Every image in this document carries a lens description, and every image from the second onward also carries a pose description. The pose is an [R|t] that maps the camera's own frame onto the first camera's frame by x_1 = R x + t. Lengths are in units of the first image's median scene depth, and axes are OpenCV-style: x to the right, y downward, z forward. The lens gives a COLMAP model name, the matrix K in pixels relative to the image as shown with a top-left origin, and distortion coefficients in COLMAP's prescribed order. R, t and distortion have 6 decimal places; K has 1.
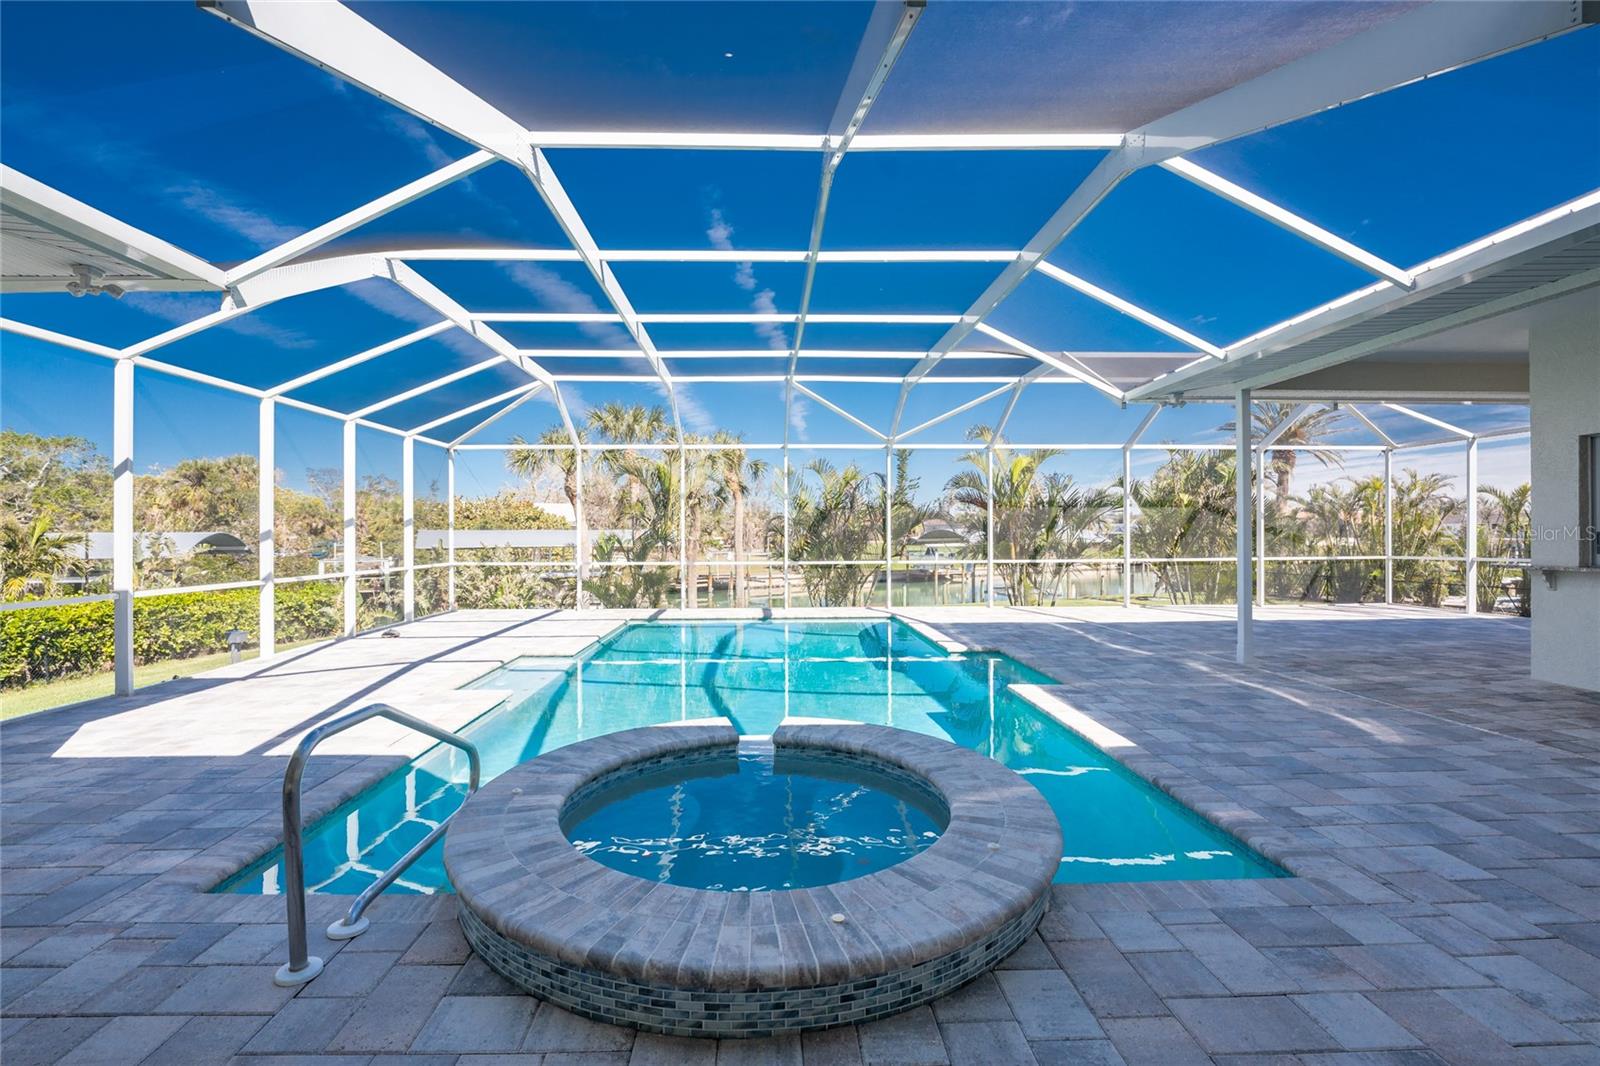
lens RADIAL K [[714.6, 0, 774.5], [0, 714.6, 531.0], [0, 0, 1]] dist [-0.021265, 0.000182]
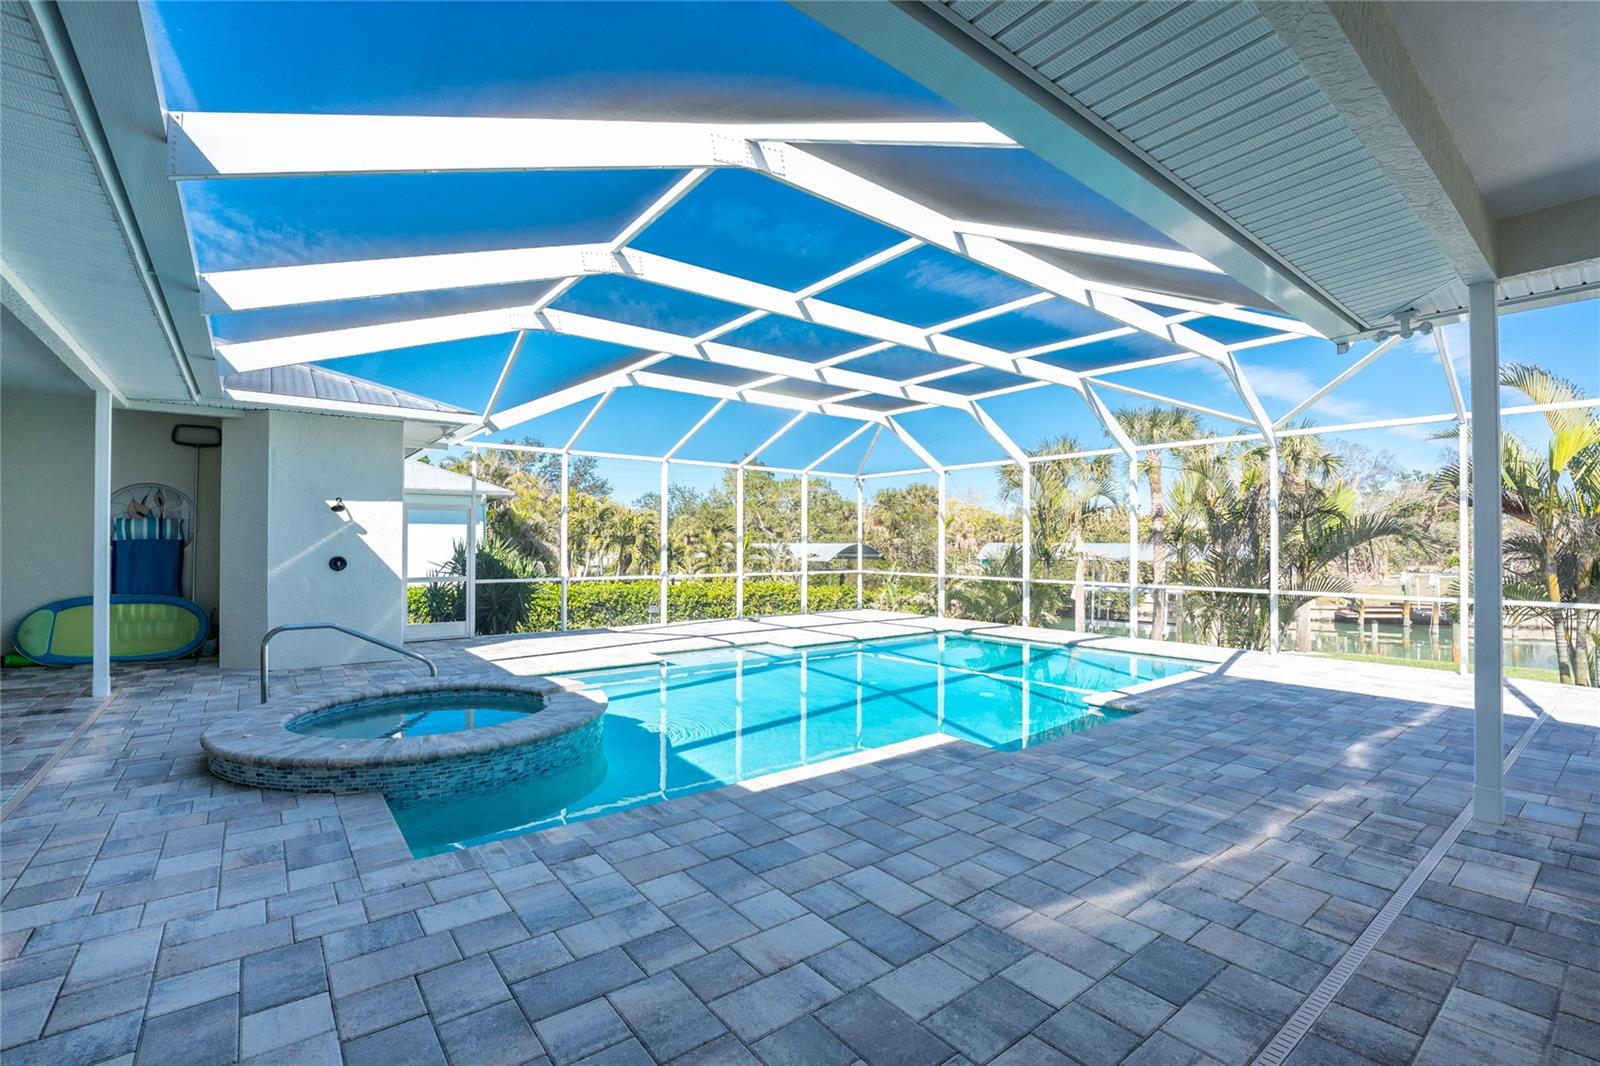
lens RADIAL K [[701.0, 0, 796.0], [0, 701.0, 542.3], [0, 0, 1]] dist [-0.020858, -0.000001]
pose [[0.592626, 0.005437, -0.805459, 0.737681], [-0.005340, 0.999982, 0.002820, -0.011371], [0.805460, 0.002630, 0.592644, 0.300119]]
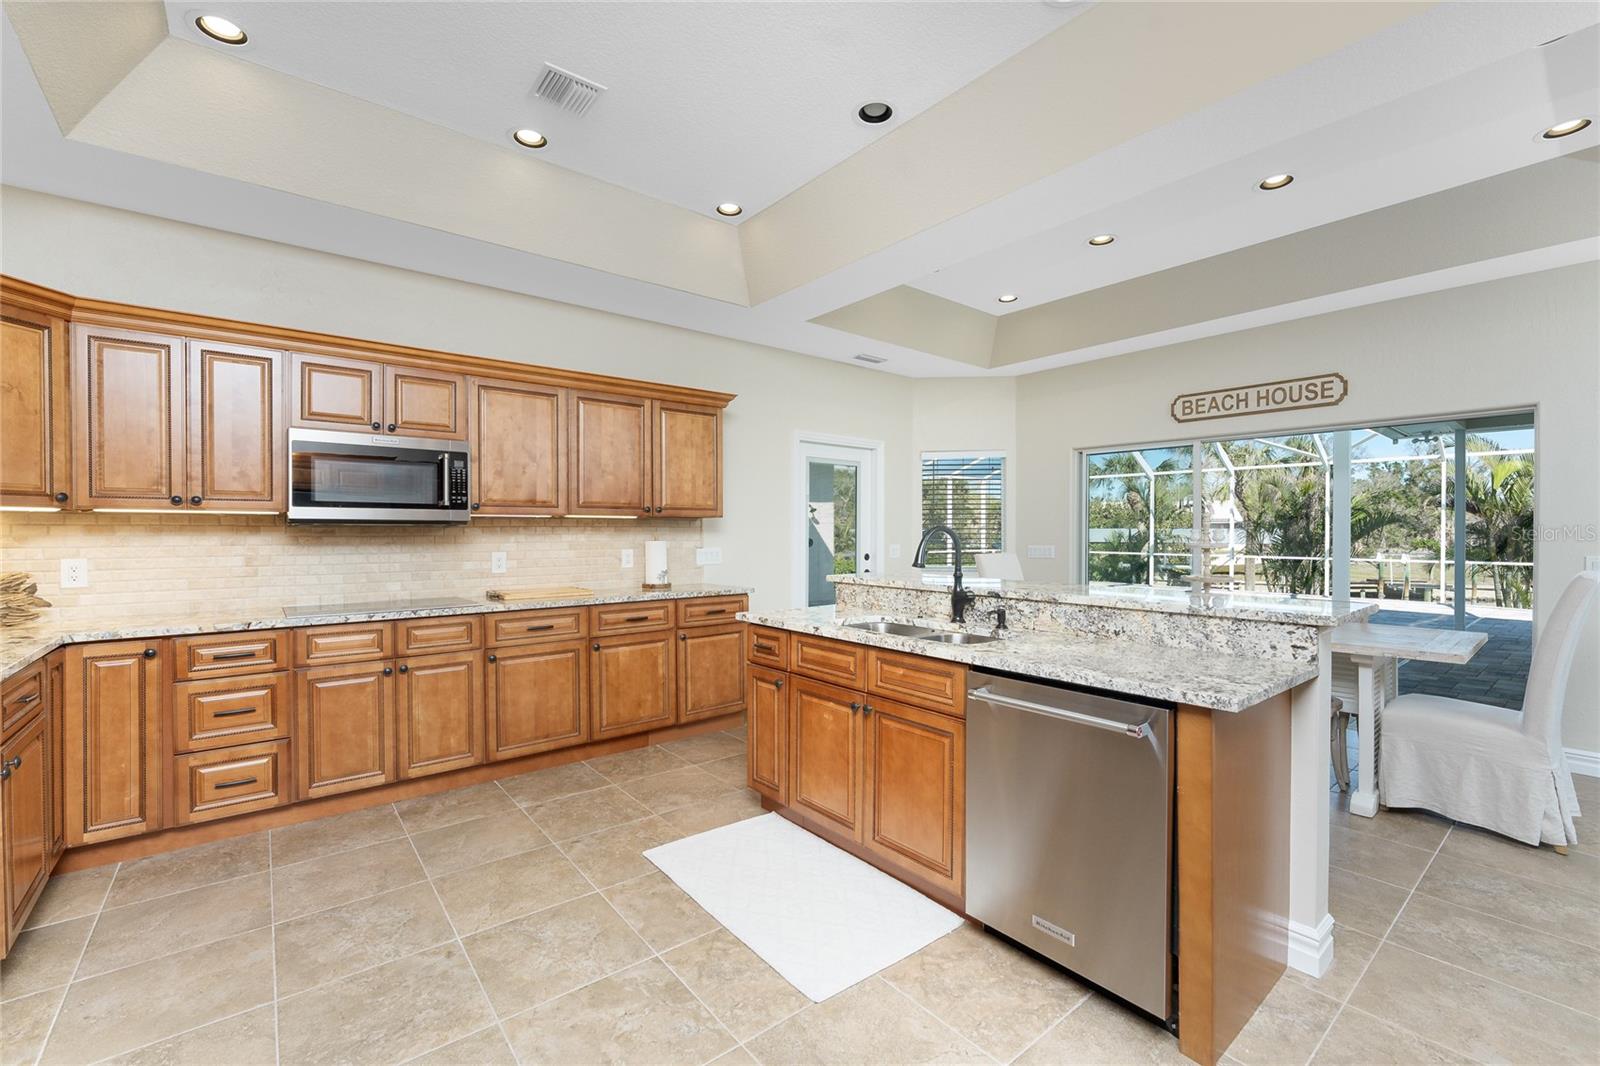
lens RADIAL K [[668.1, 0, 804.3], [0, 668.1, 538.6], [0, 0, 1]] dist [-0.006759, 0.000218]
pose [[0.607071, 0.016756, -0.794471, 0.874747], [-0.002692, 0.999815, 0.019029, -0.018852], [0.794643, -0.009413, 0.607004, -0.696699]]
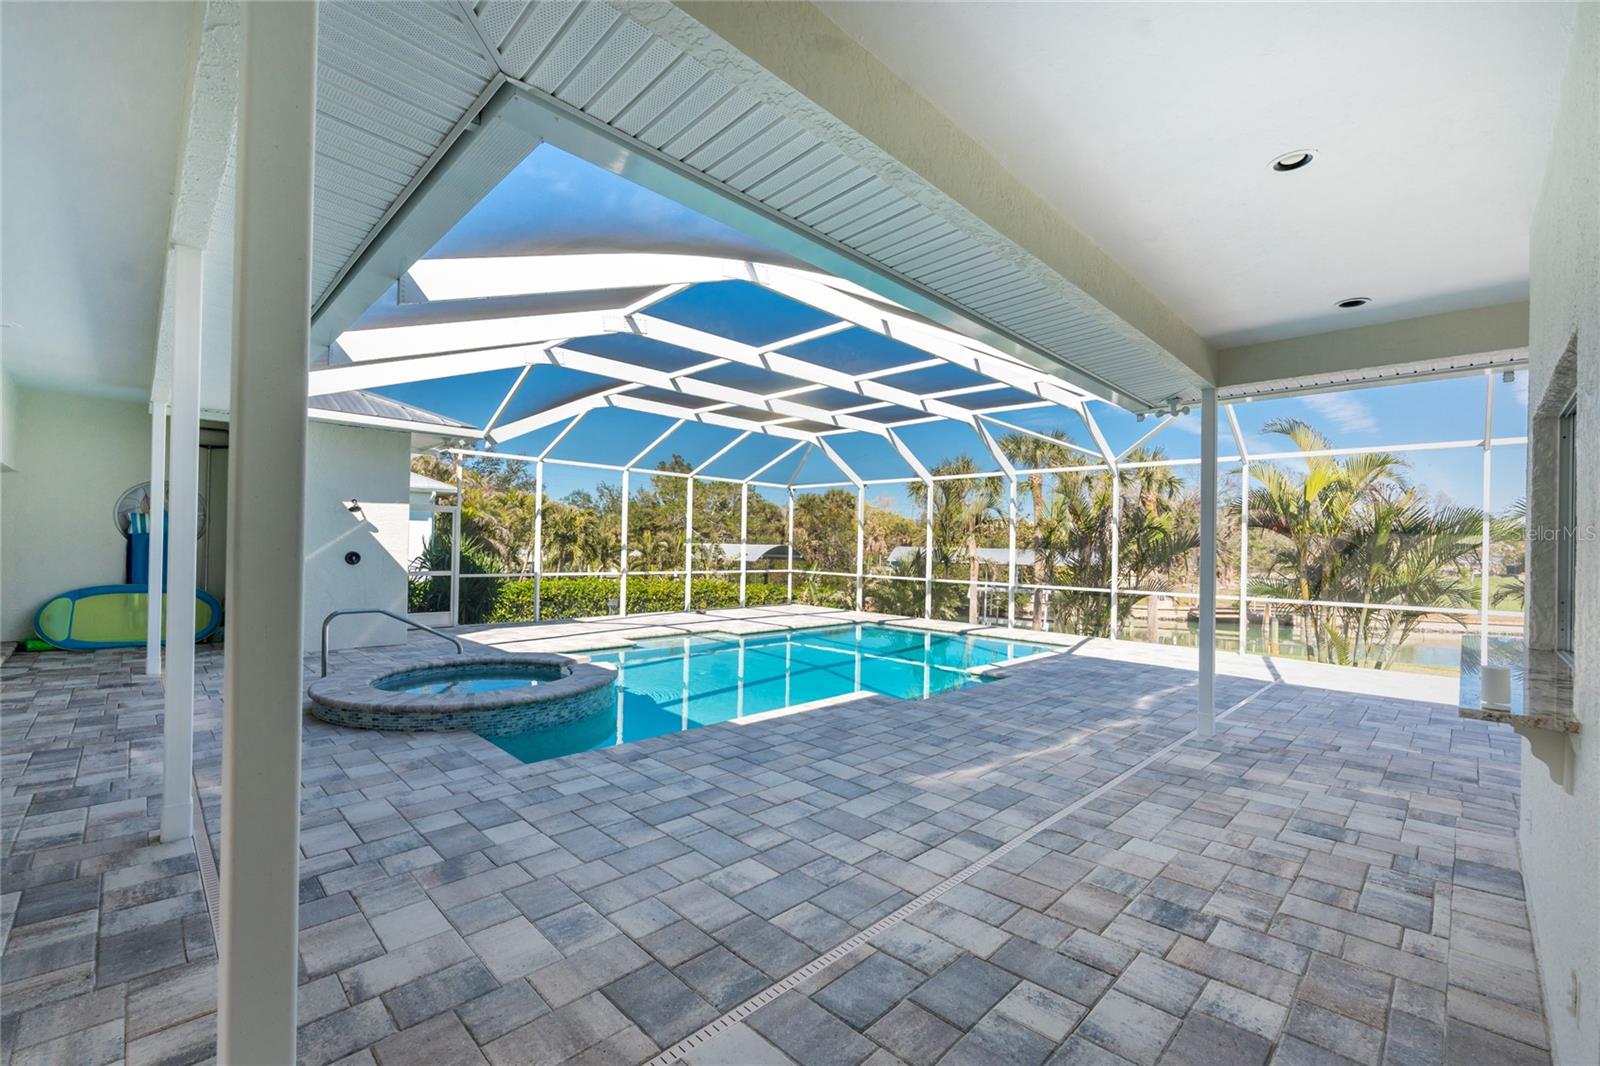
lens RADIAL K [[672.9, 0, 797.7], [0, 672.9, 537.9], [0, 0, 1]] dist [-0.001353, -0.000001]
pose [[0.686302, 0.012588, -0.727207, 0.869315], [-0.023386, 0.999715, -0.004766, -0.023954], [0.726940, 0.020277, 0.686401, 0.123730]]
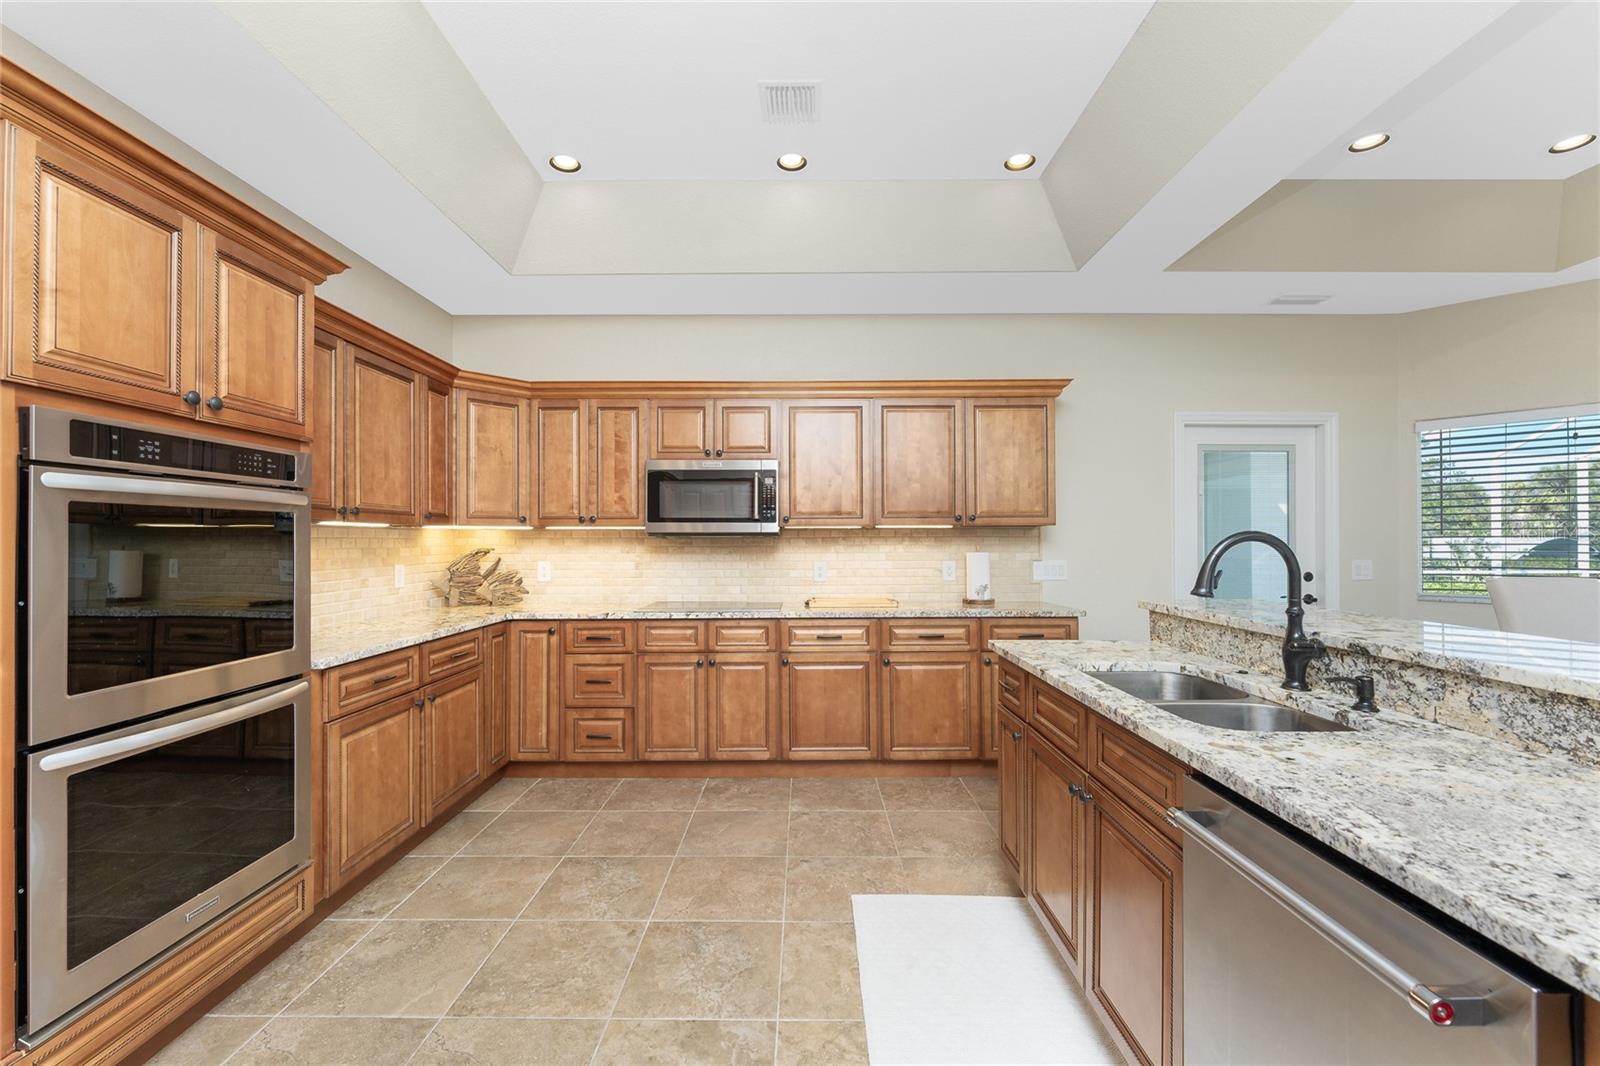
lens RADIAL K [[661.5, 0, 798.1], [0, 661.5, 536.5], [0, 0, 1]] dist [-0.002174, -0.000535]
pose [[-0.033507, -0.000559, -0.999438, 0.864407], [0.005018, 0.999987, -0.000727, -0.018348], [0.999426, -0.005040, -0.033503, -0.572604]]
